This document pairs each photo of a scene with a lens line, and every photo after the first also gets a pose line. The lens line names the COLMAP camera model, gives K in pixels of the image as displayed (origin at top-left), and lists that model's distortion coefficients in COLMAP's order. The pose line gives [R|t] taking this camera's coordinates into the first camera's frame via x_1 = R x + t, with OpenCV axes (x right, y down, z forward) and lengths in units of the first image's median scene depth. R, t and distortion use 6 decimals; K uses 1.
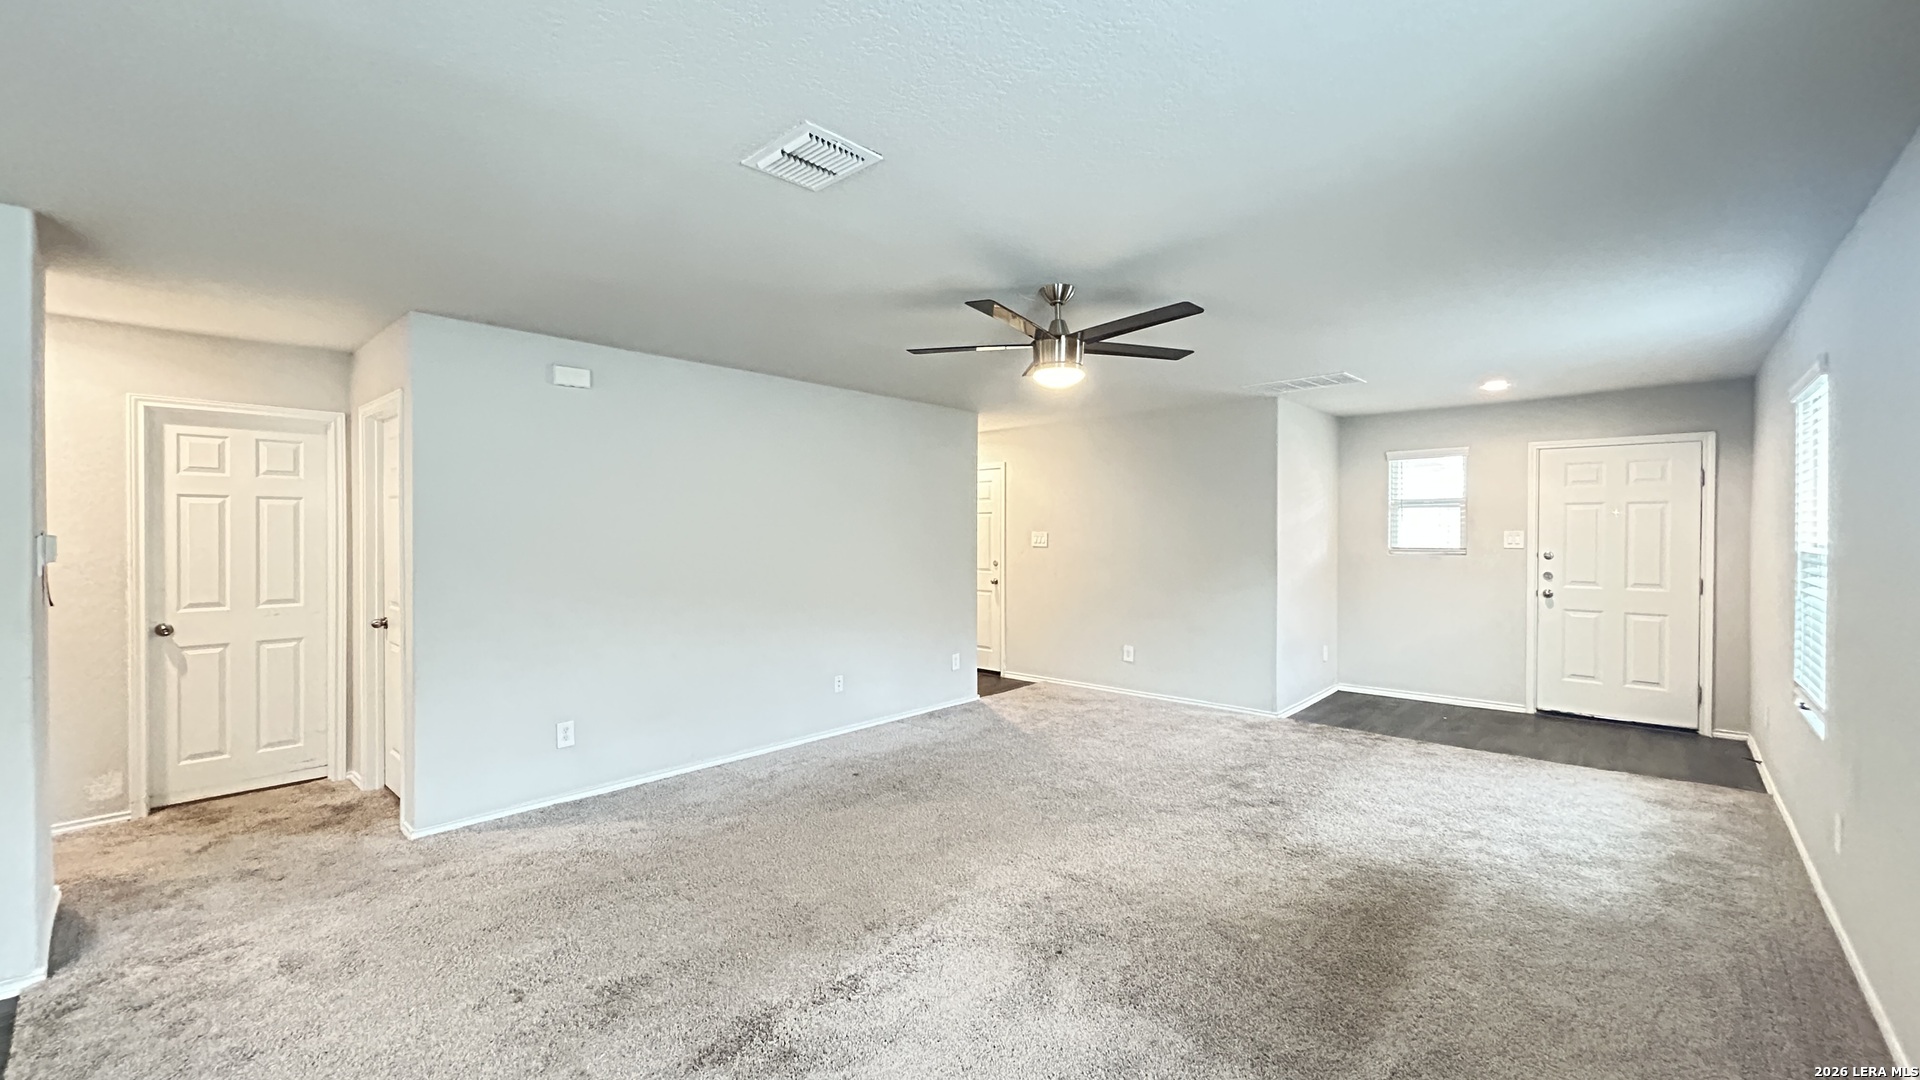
lens RADIAL K [[771.7, 0, 960.0], [0, 771.7, 540.0], [0, 0, 1]] dist [0.000445, 0.000070]
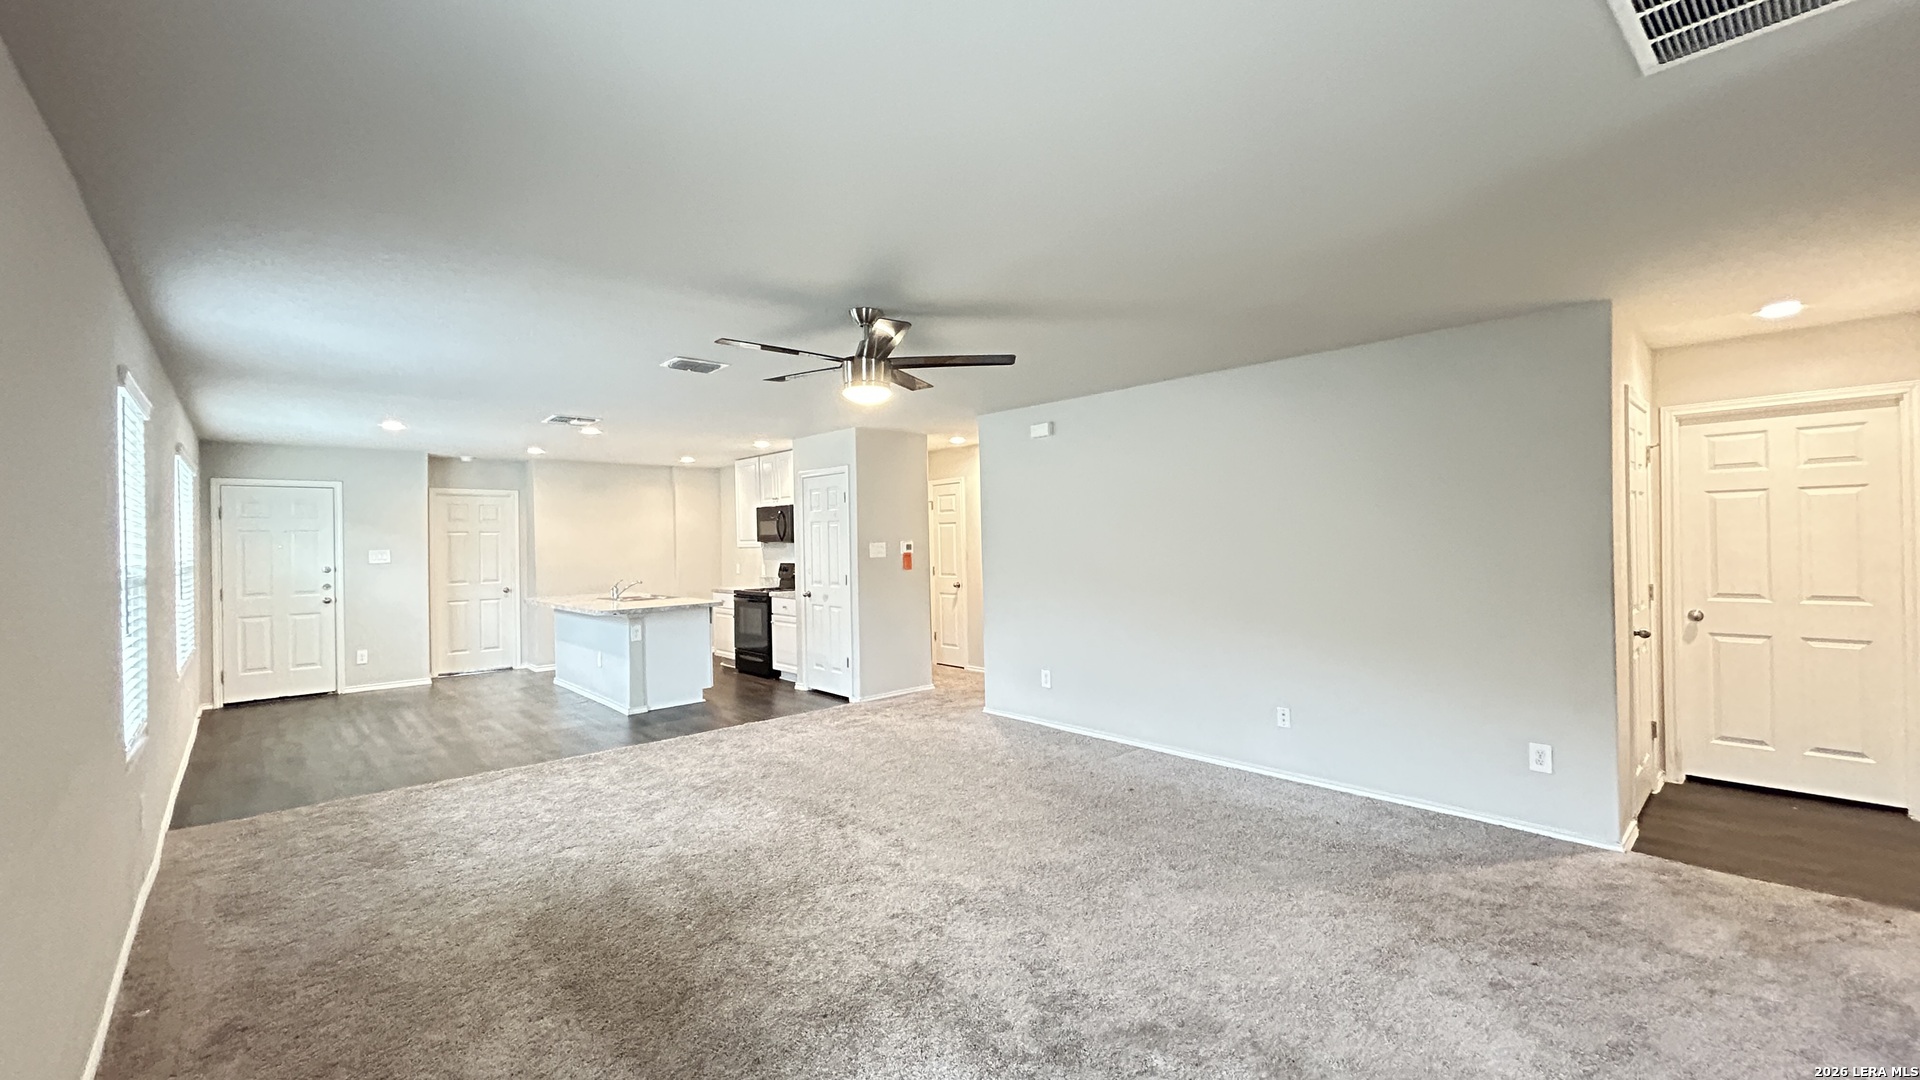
lens RADIAL K [[771.7, 0, 960.0], [0, 771.7, 540.0], [0, 0, 1]] dist [0.000445, 0.000070]
pose [[-0.094950, 0.007961, -0.995450, 0.559998], [0.011698, 0.999908, 0.006881, -0.011401], [0.995413, -0.010992, -0.095034, 0.585263]]
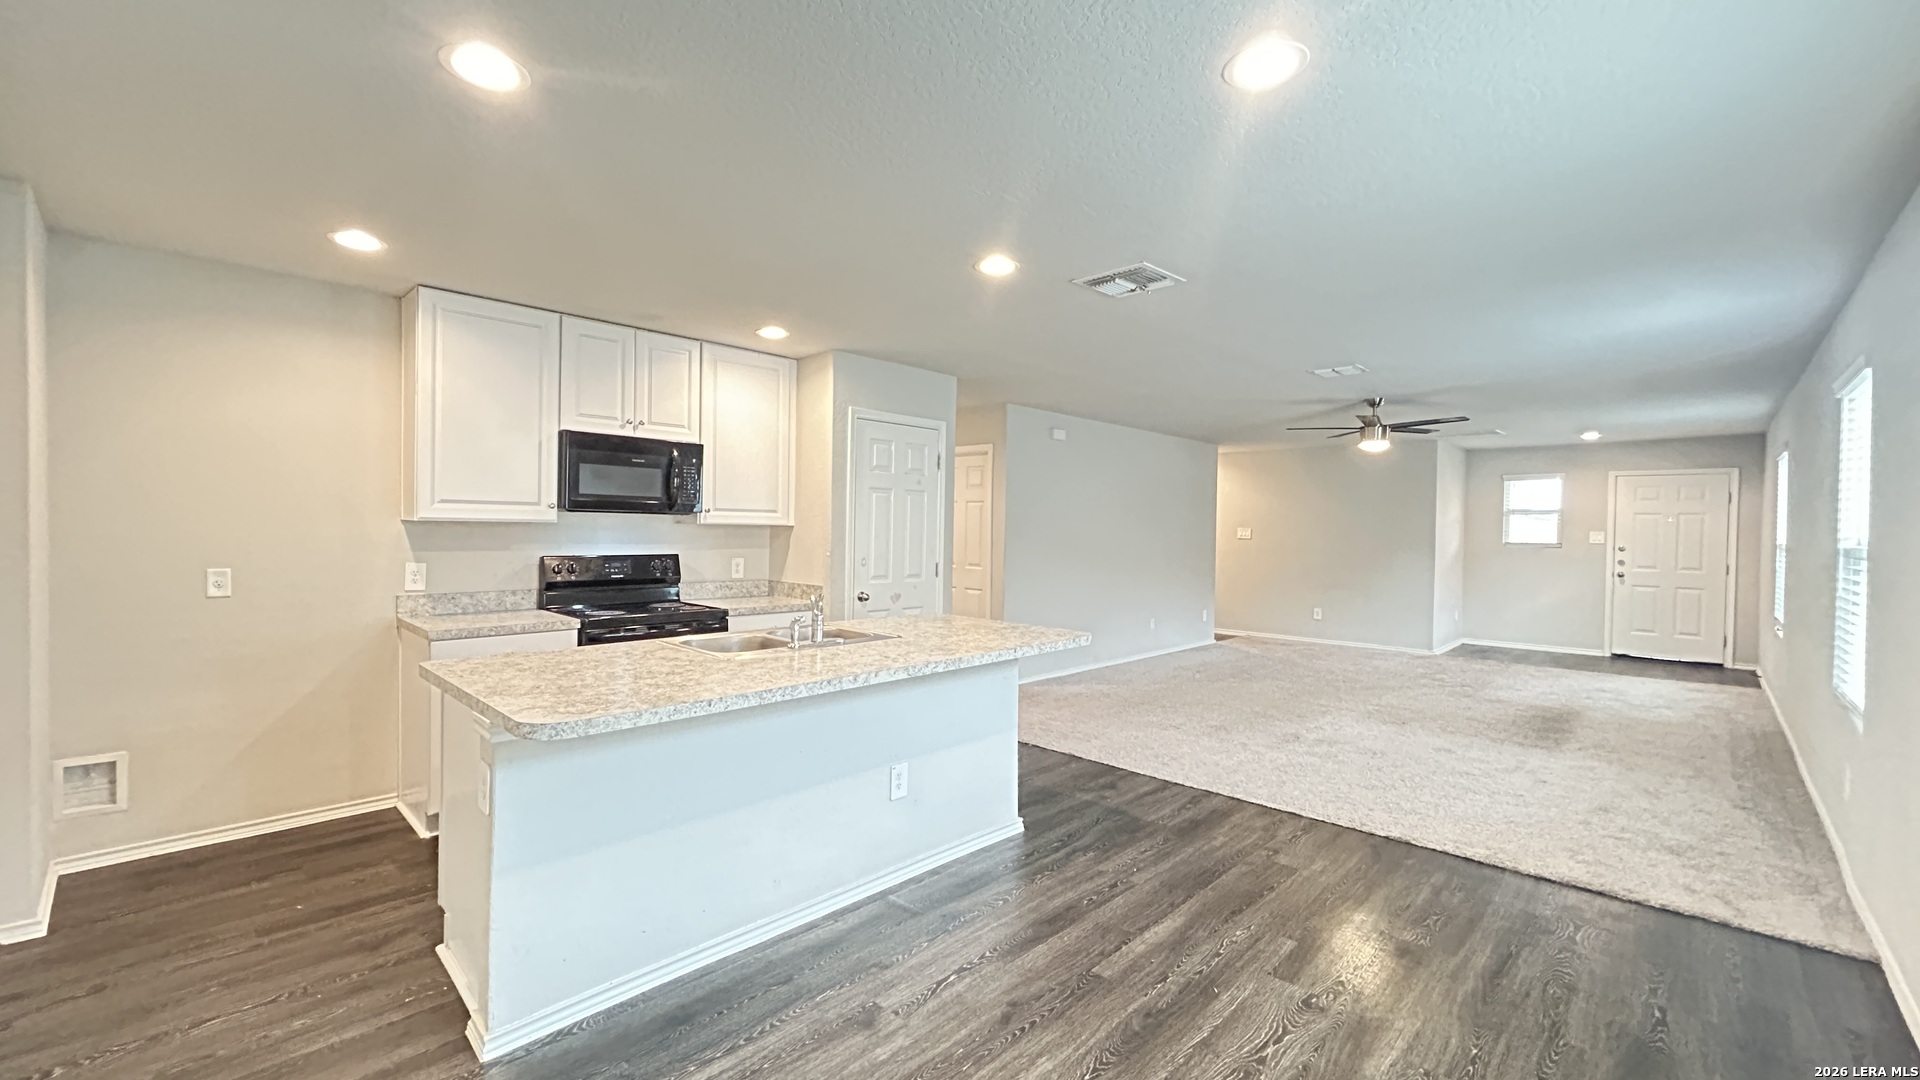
lens RADIAL K [[771.7, 0, 960.0], [0, 771.7, 540.0], [0, 0, 1]] dist [0.000445, 0.000070]
pose [[0.999412, 0.013772, -0.031407, -0.475719], [-0.013652, 0.999899, 0.004037, 0.015681], [0.031459, -0.003606, 0.999499, -0.536434]]
